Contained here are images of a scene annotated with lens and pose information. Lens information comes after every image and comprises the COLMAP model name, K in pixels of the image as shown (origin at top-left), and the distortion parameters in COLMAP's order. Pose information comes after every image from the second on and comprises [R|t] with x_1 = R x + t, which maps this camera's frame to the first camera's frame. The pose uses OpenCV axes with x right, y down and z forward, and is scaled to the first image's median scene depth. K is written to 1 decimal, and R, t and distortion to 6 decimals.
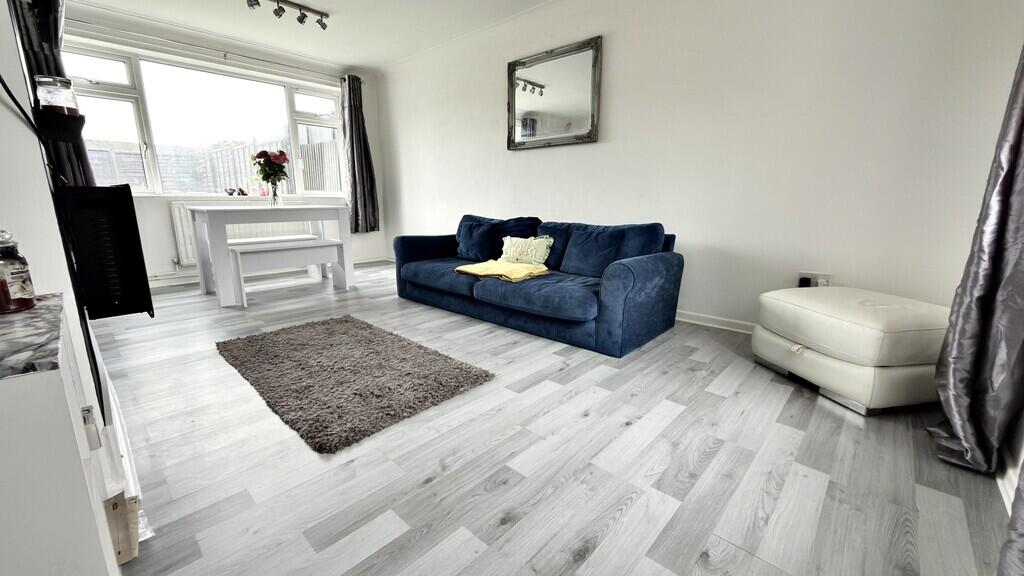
lens RADIAL K [[407.0, 0, 512.9], [0, 407.0, 289.3], [0, 0, 1]] dist [-0.000055, -0.000160]
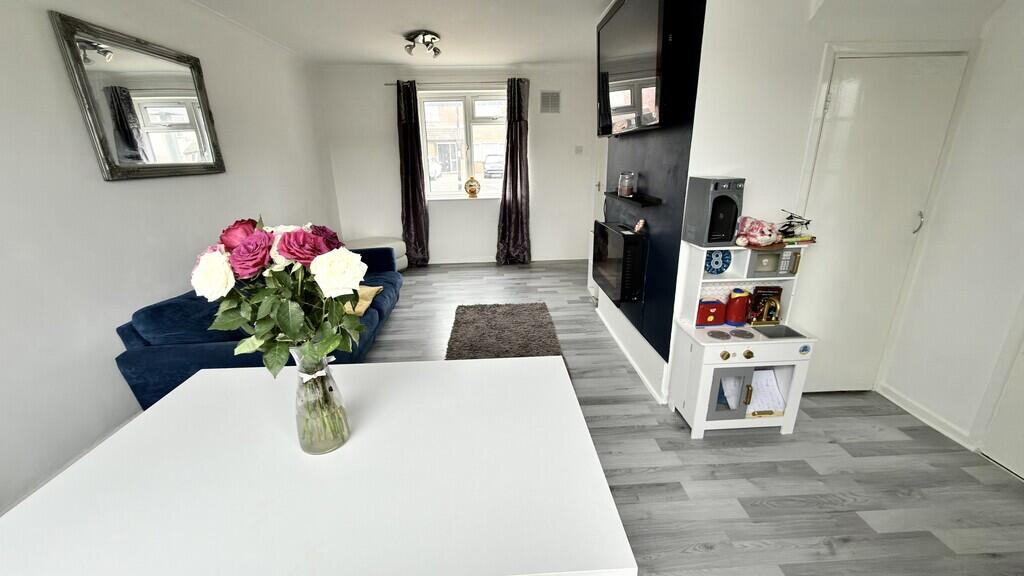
lens RADIAL K [[407.0, 0, 513.8], [0, 407.0, 285.6], [0, 0, 1]] dist [-0.000055, -0.000160]
pose [[-0.716953, -0.220373, 0.661373, -1.150361], [0.153083, 0.875794, 0.457767, -0.562354], [-0.680106, 0.429442, -0.594168, 1.472856]]
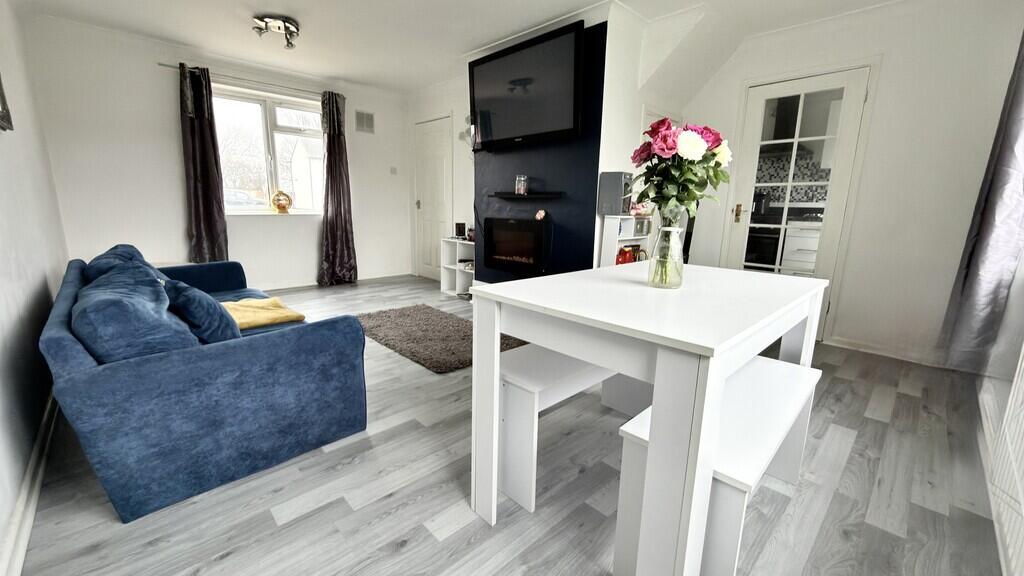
lens RADIAL K [[407.0, 0, 511.7], [0, 407.0, 288.6], [0, 0, 1]] dist [-0.000055, -0.000160]
pose [[-0.997671, -0.051749, 0.044444, -0.658097], [-0.029071, 0.911954, 0.409262, -0.508242], [-0.061710, 0.407017, -0.911334, 1.916682]]
